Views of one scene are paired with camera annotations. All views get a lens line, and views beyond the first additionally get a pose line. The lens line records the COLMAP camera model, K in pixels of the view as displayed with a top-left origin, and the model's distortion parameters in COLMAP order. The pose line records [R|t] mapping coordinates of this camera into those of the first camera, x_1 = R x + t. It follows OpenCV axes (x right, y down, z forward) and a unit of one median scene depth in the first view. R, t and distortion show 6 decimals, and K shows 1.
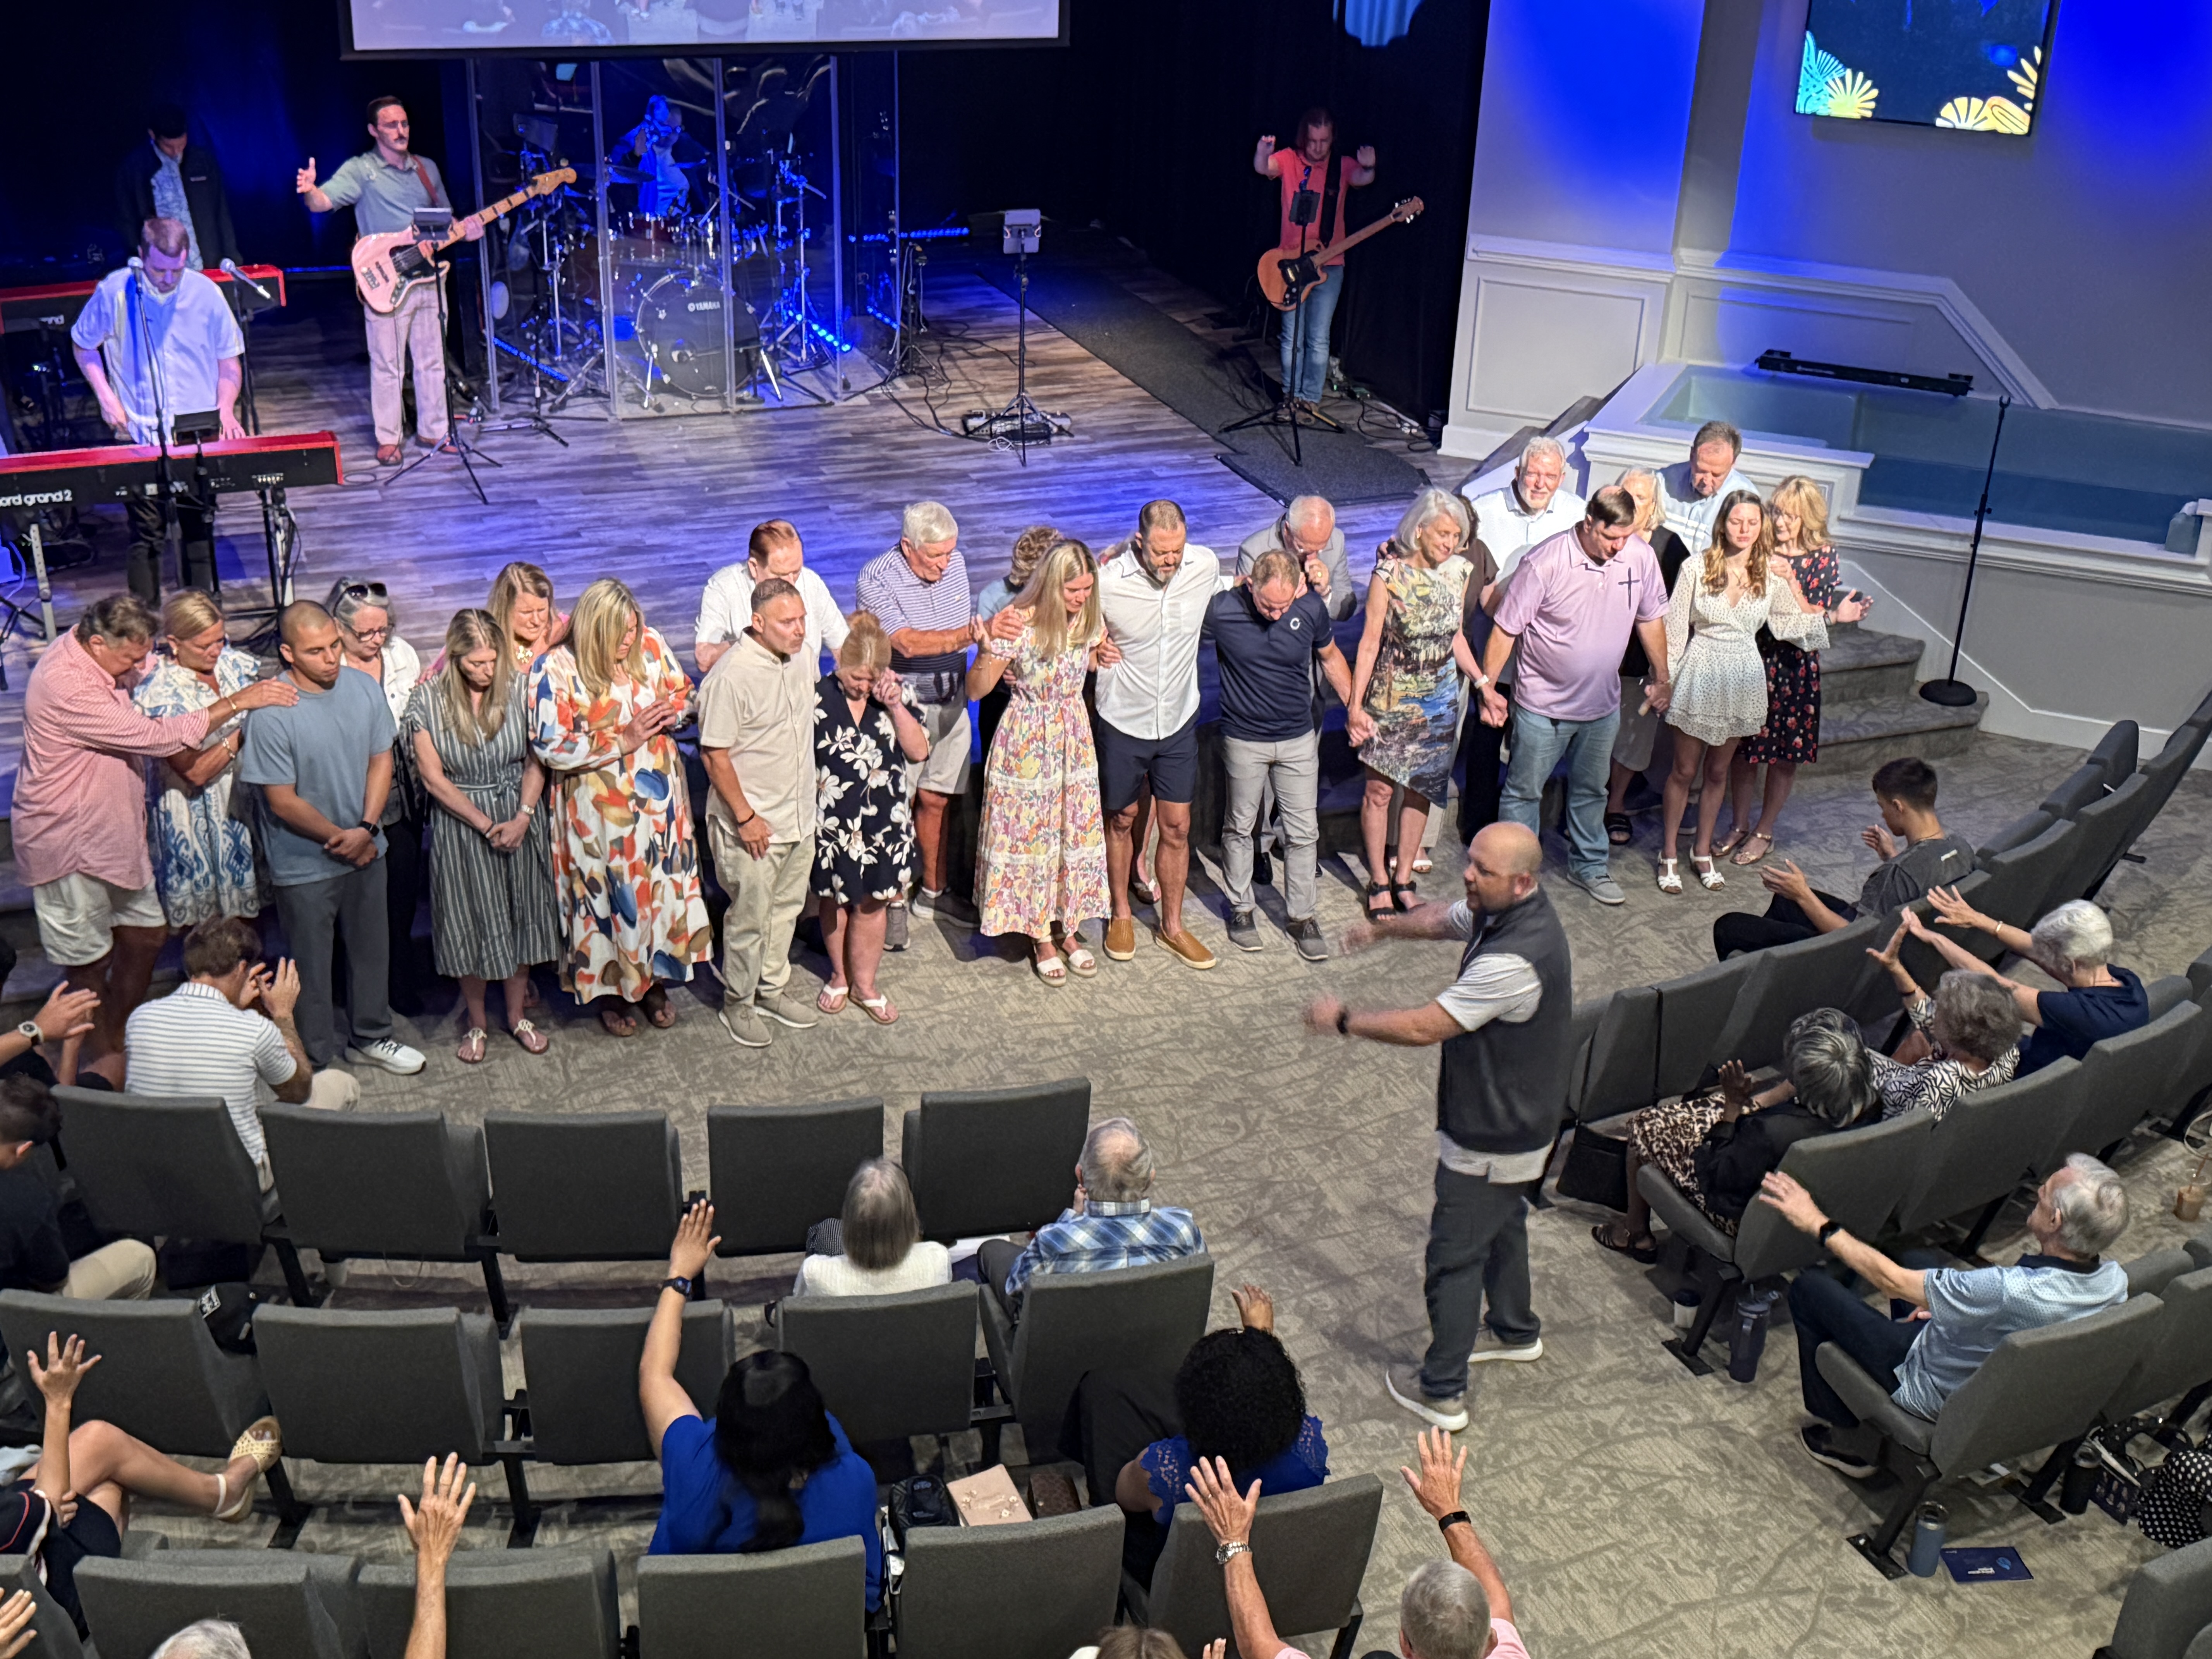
lens RADIAL K [[2709.6, 0, 1119.6], [0, 2709.6, 823.2], [0, 0, 1]] dist [0.082573, 0.000000]
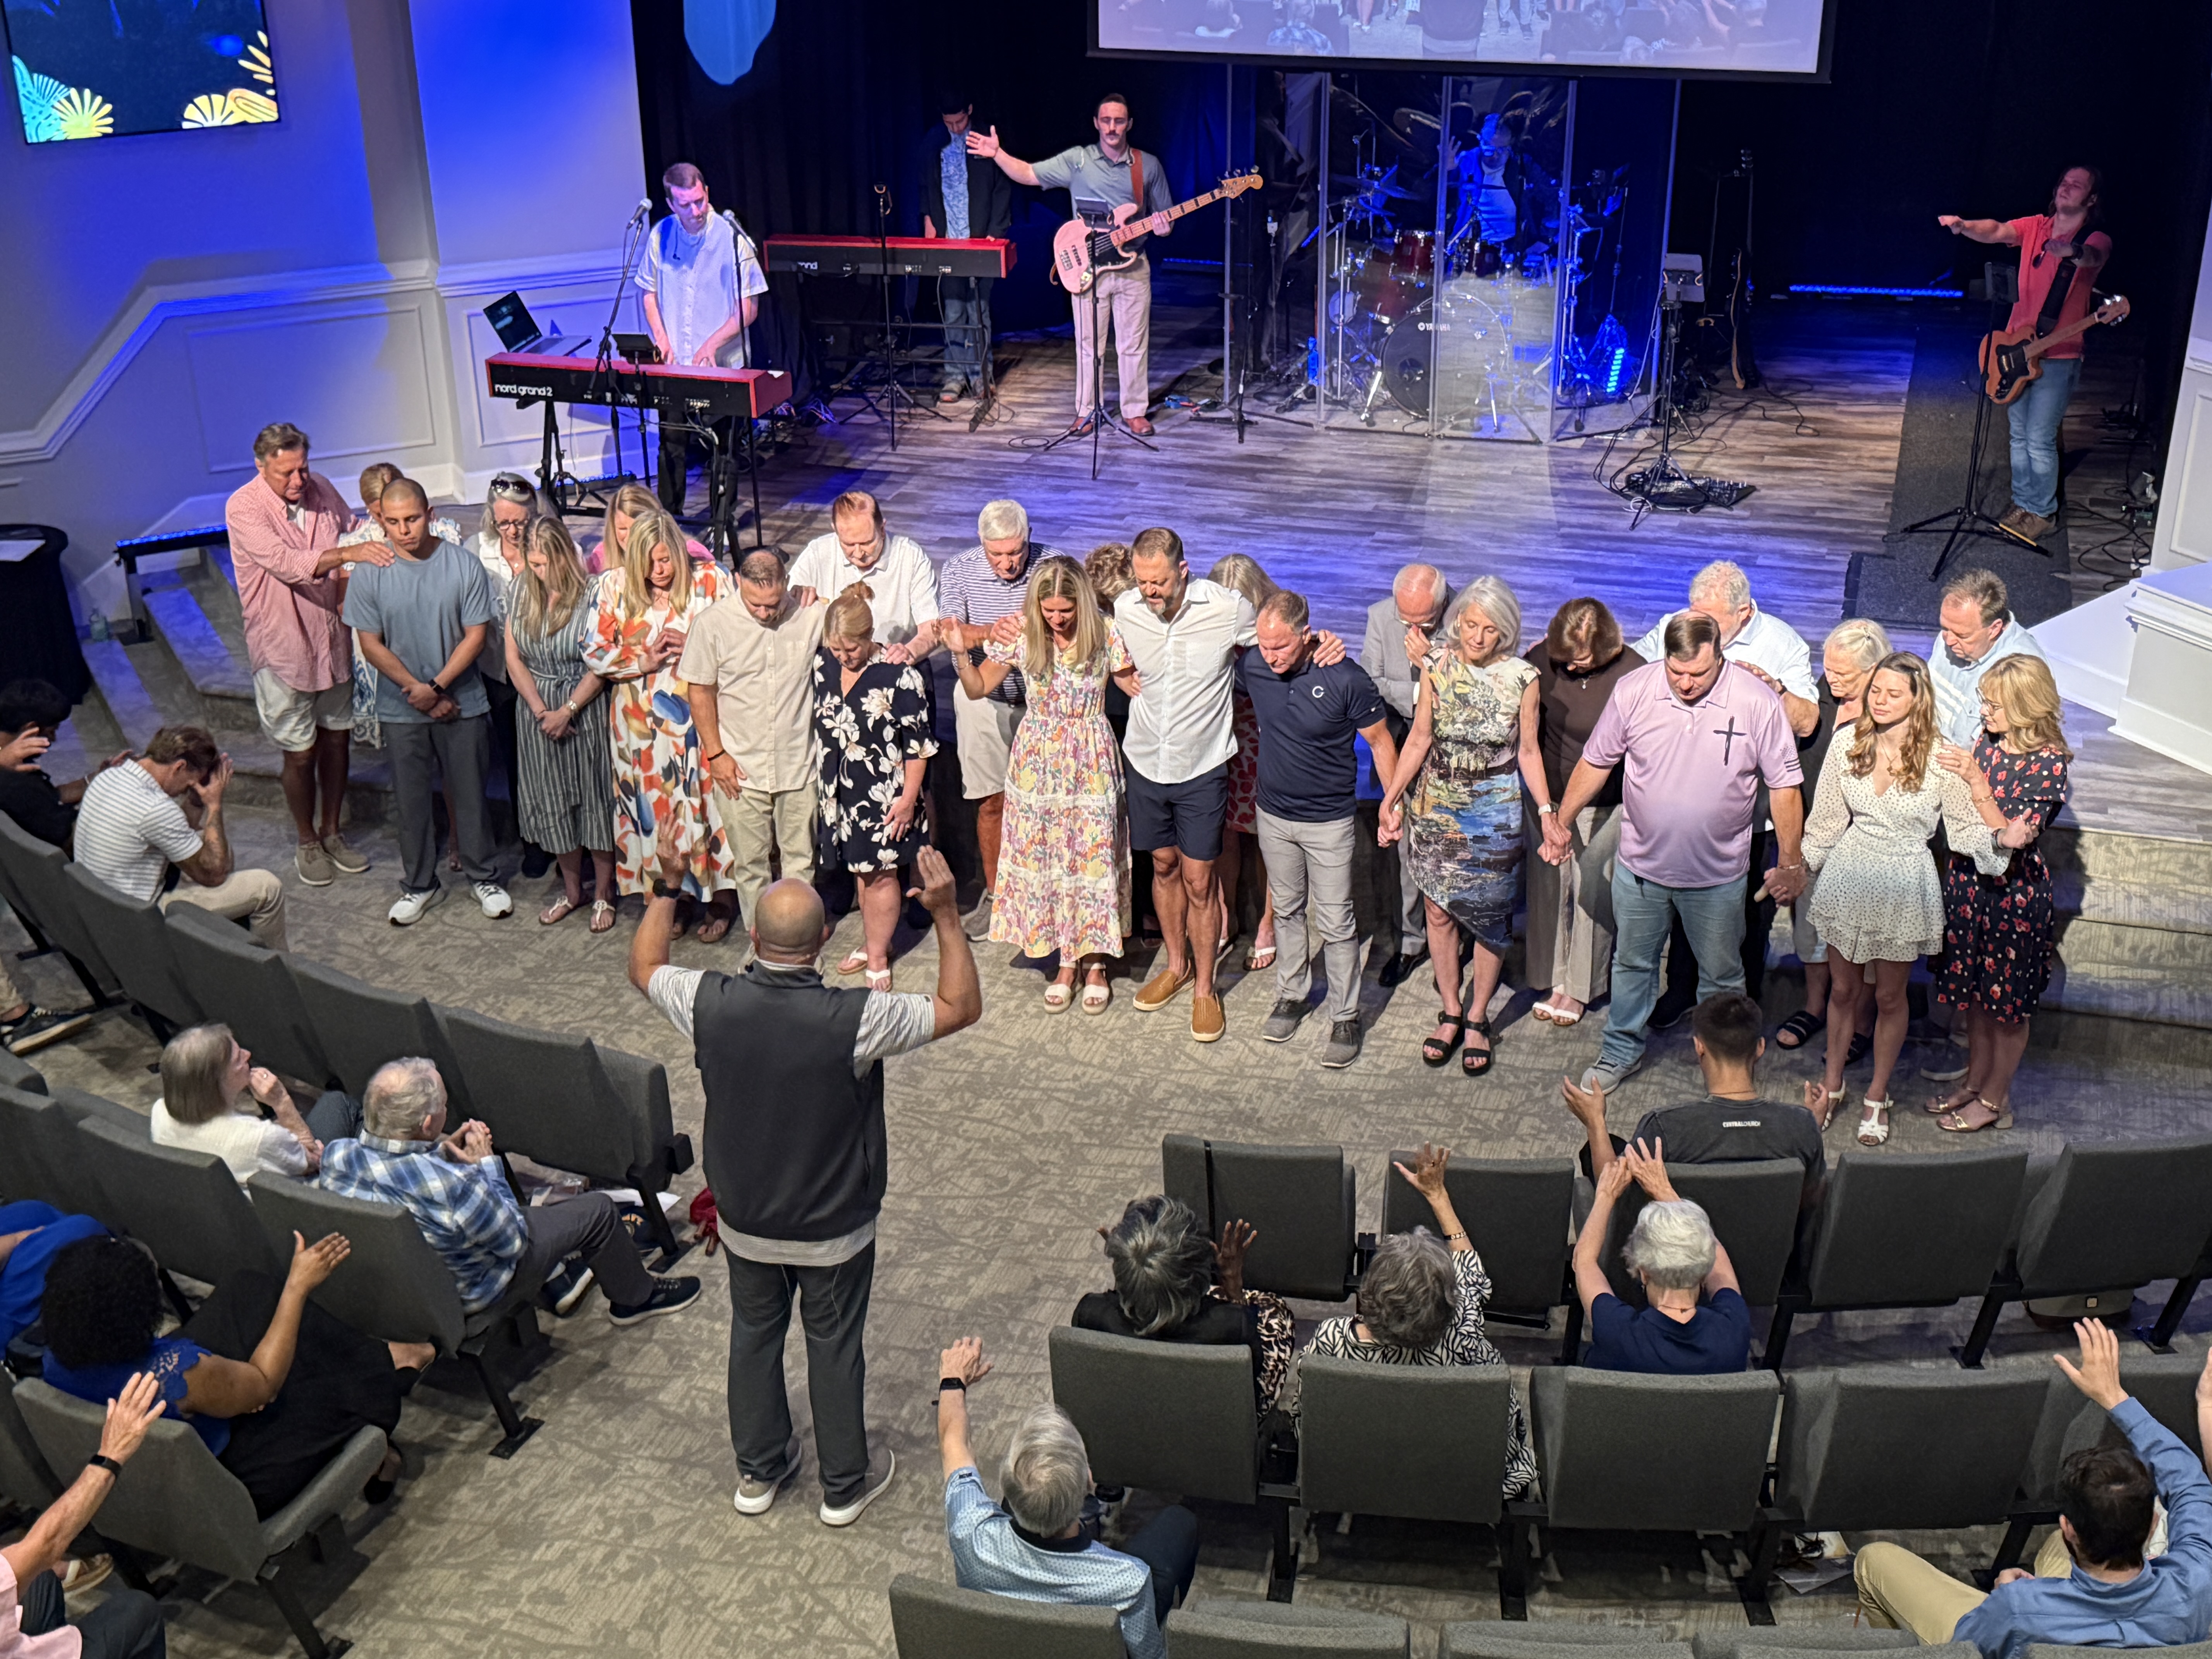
lens RADIAL K [[2709.6, 0, 1117.4], [0, 2709.6, 809.6], [0, 0, 1]] dist [0.082573, 0.000000]
pose [[0.757085, 0.221889, -0.614481, 0.570417], [-0.235396, 0.970030, 0.060252, -0.073741], [0.609435, 0.099031, 0.786627, 0.242737]]
